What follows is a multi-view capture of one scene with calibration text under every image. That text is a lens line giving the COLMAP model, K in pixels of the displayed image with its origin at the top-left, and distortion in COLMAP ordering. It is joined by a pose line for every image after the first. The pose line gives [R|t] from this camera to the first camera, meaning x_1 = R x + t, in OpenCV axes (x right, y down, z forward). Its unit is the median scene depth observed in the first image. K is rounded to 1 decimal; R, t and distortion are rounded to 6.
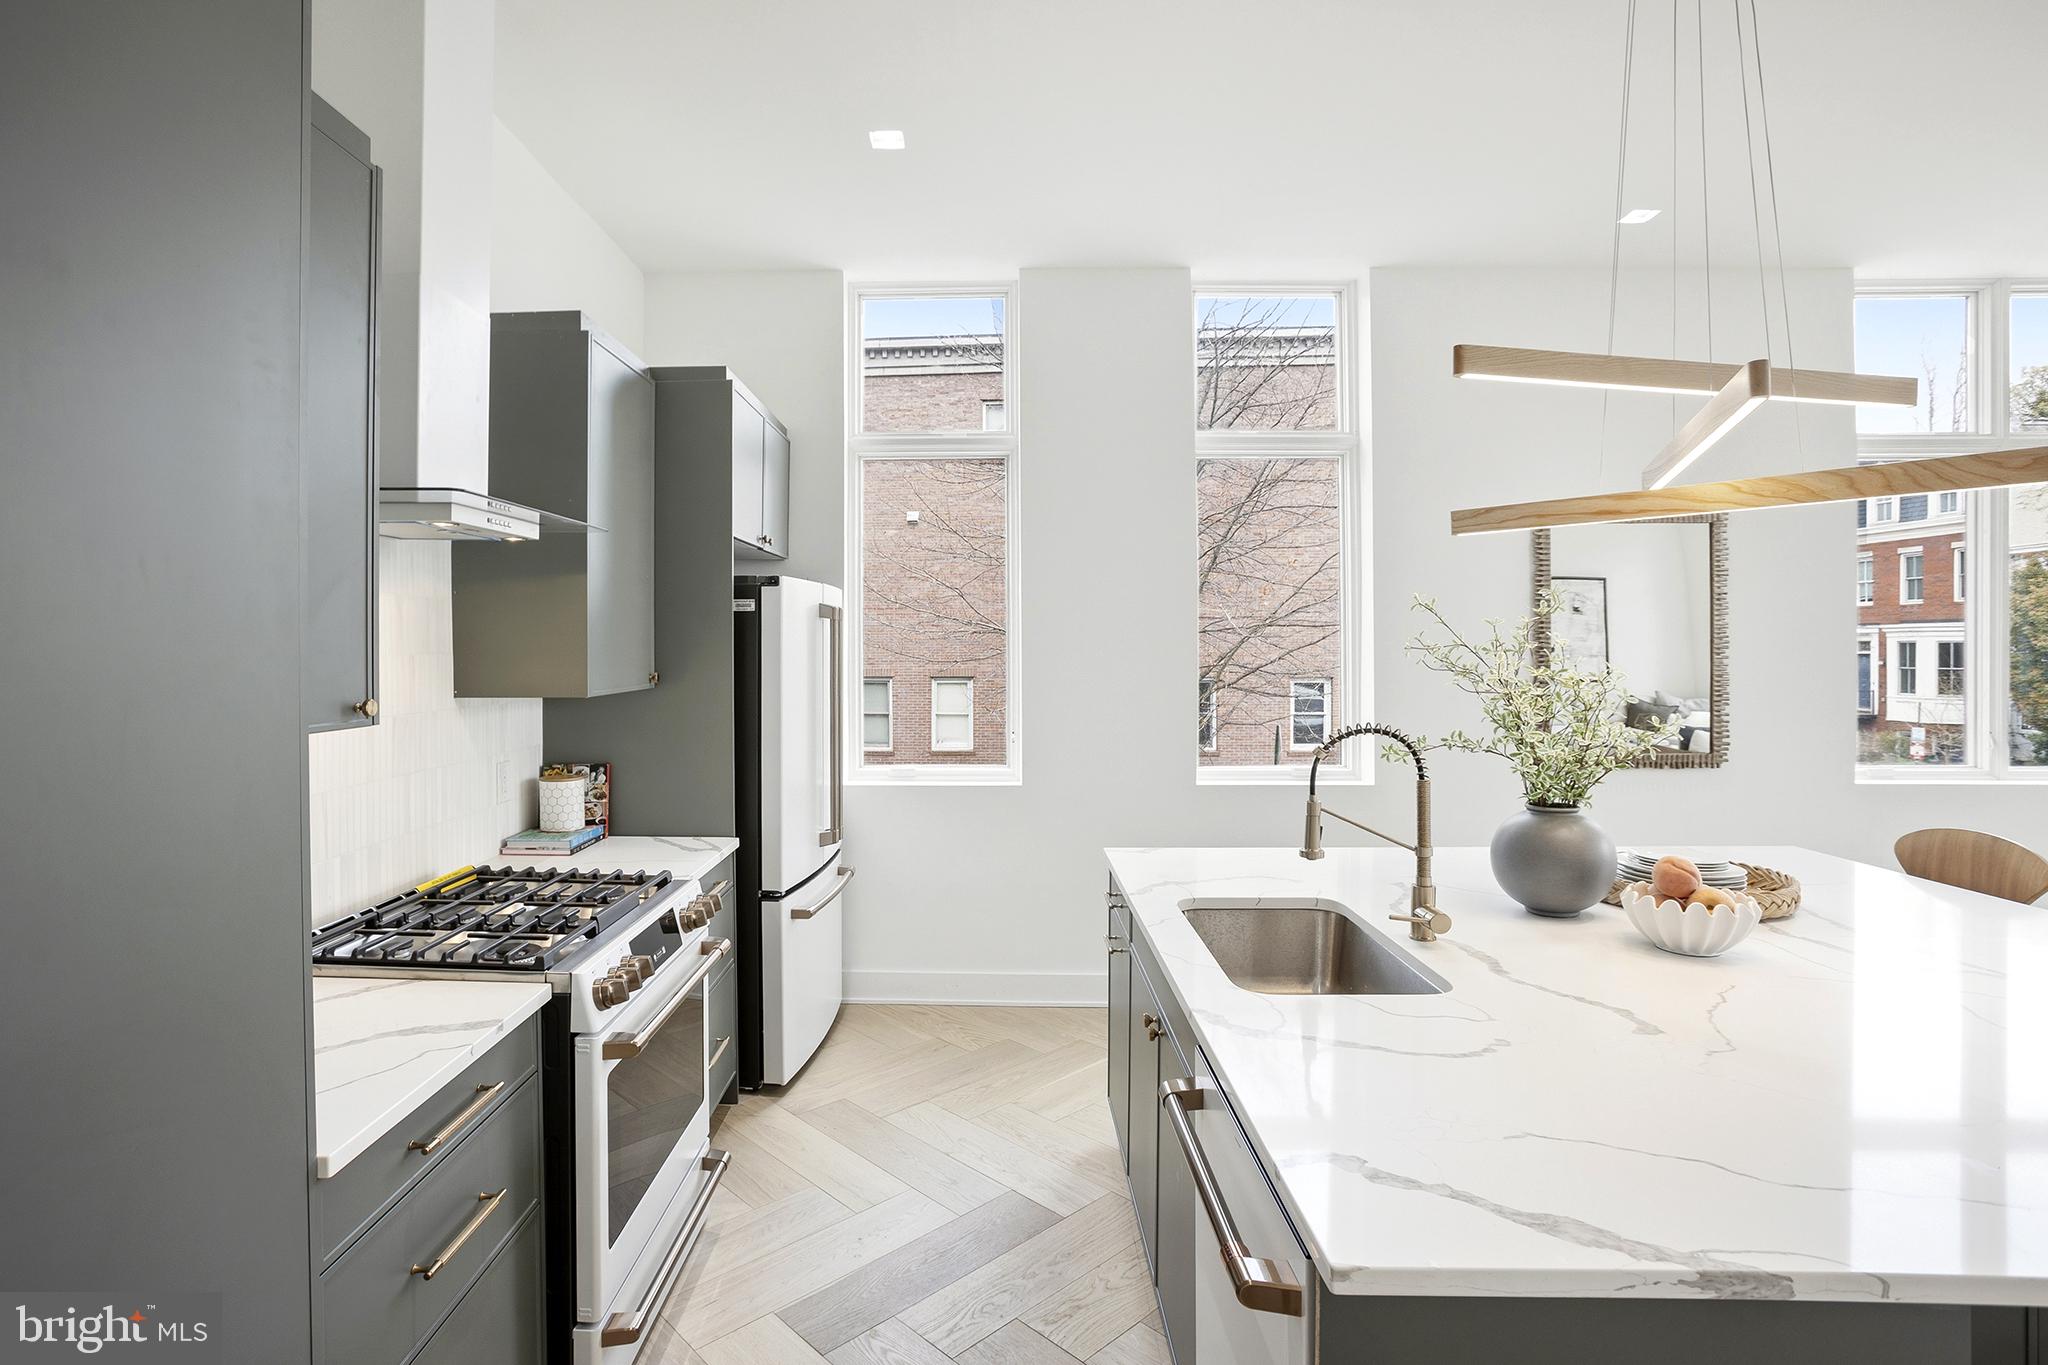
lens RADIAL K [[1126.0, 0, 1011.2], [0, 1126.0, 651.1], [0, 0, 1]] dist [-0.077222, 0.045183]
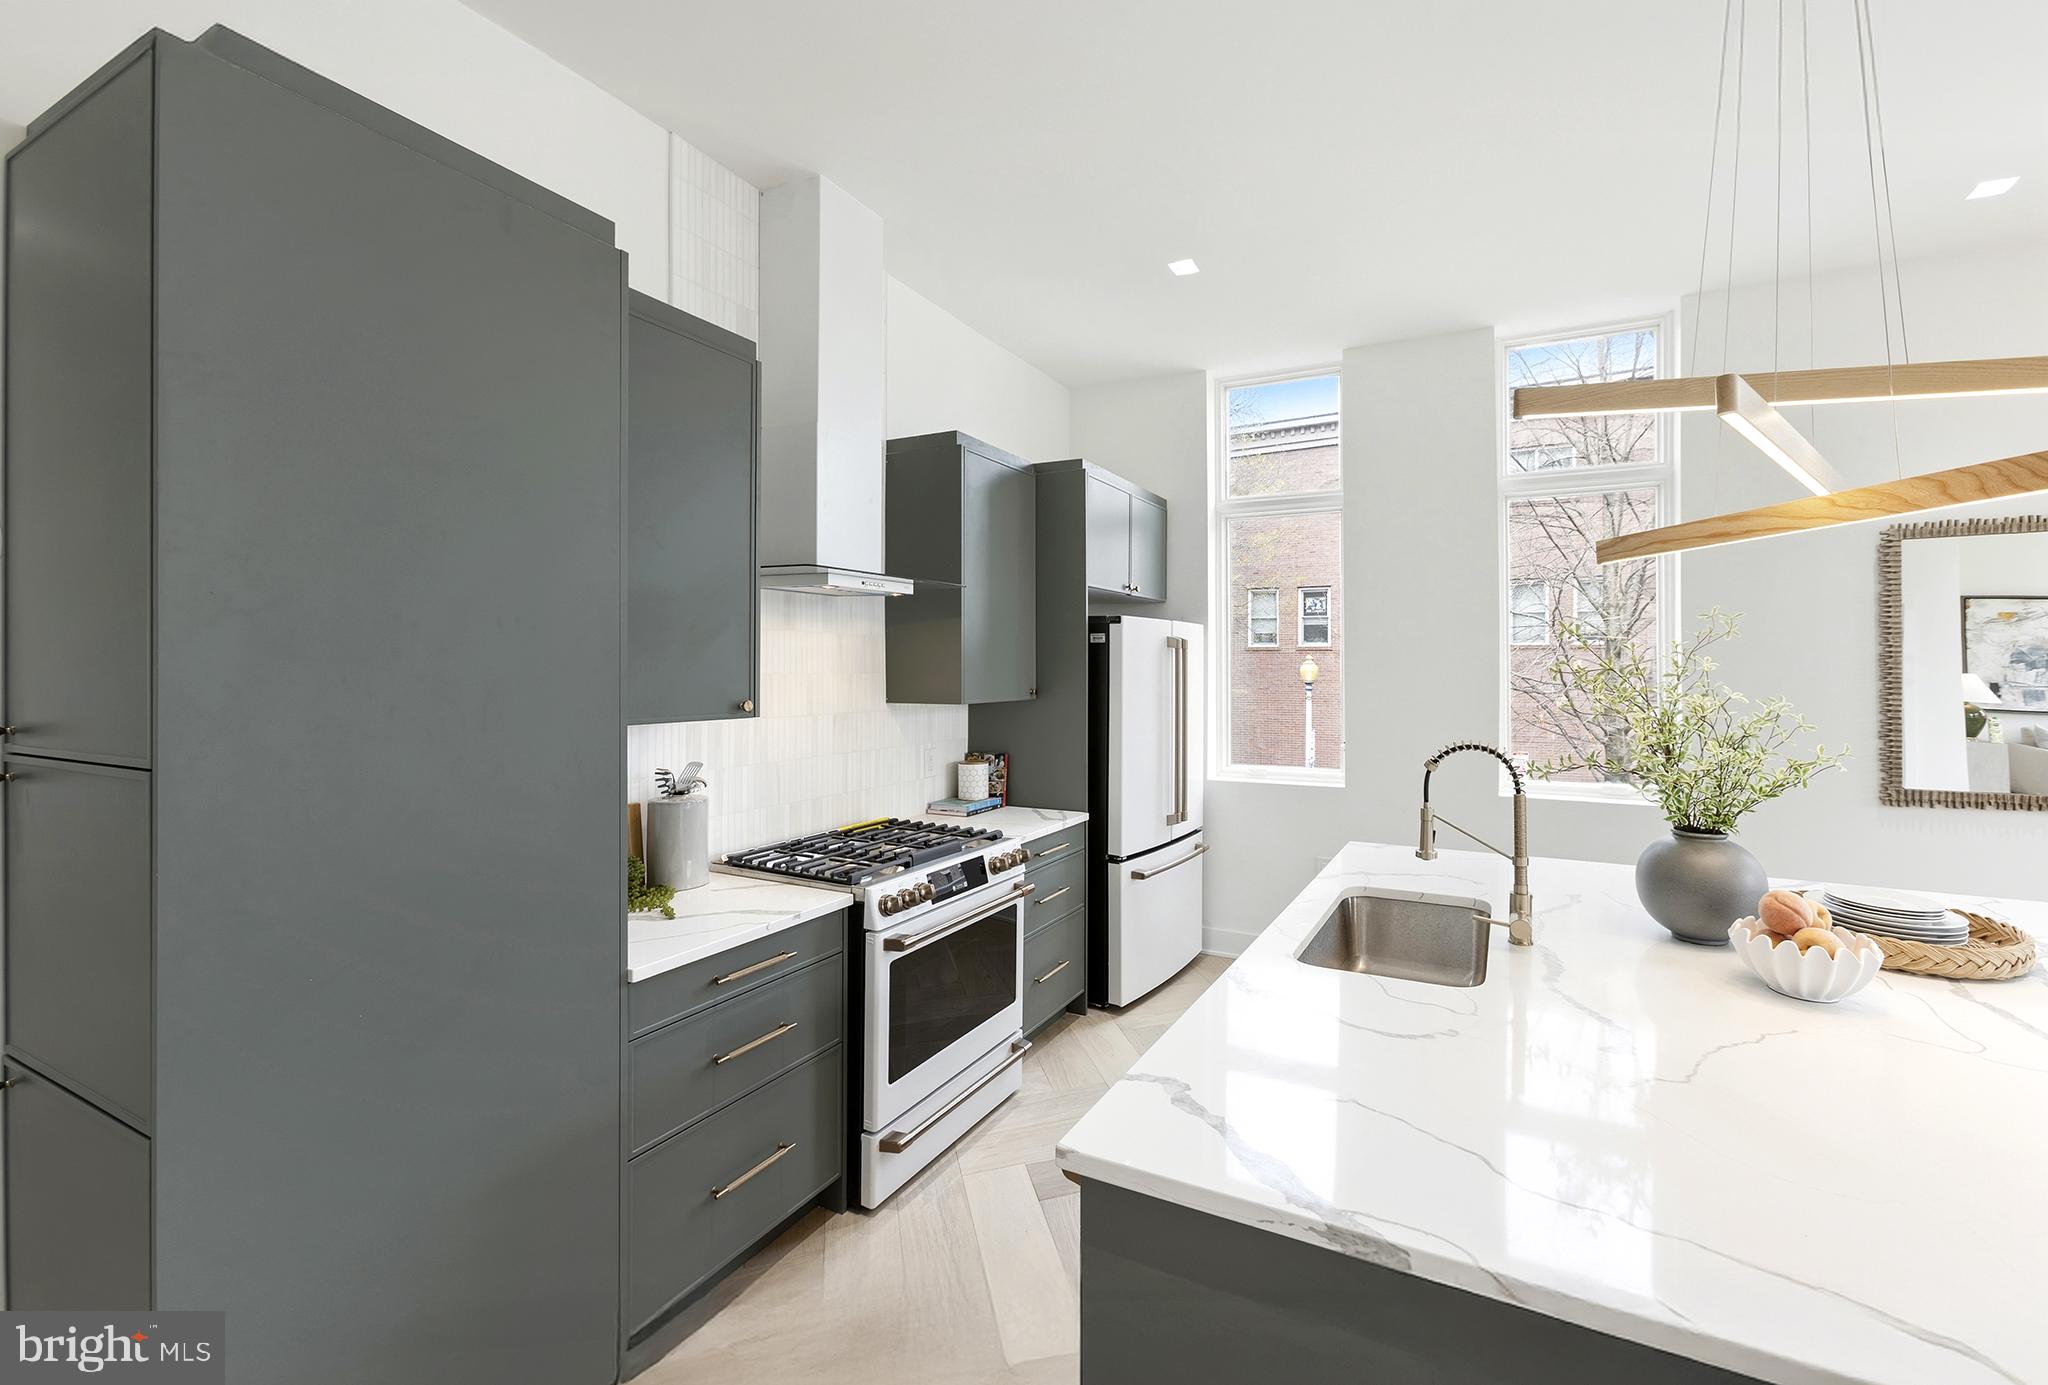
lens RADIAL K [[901.0, 0, 1034.6], [0, 901.0, 672.5], [0, 0, 1]] dist [-0.012426, 0.000176]
pose [[0.900313, 0.005413, -0.435209, 0.198392], [-0.006169, 0.999981, -0.000325, 0.000620], [0.435199, 0.002977, 0.900329, 0.009319]]
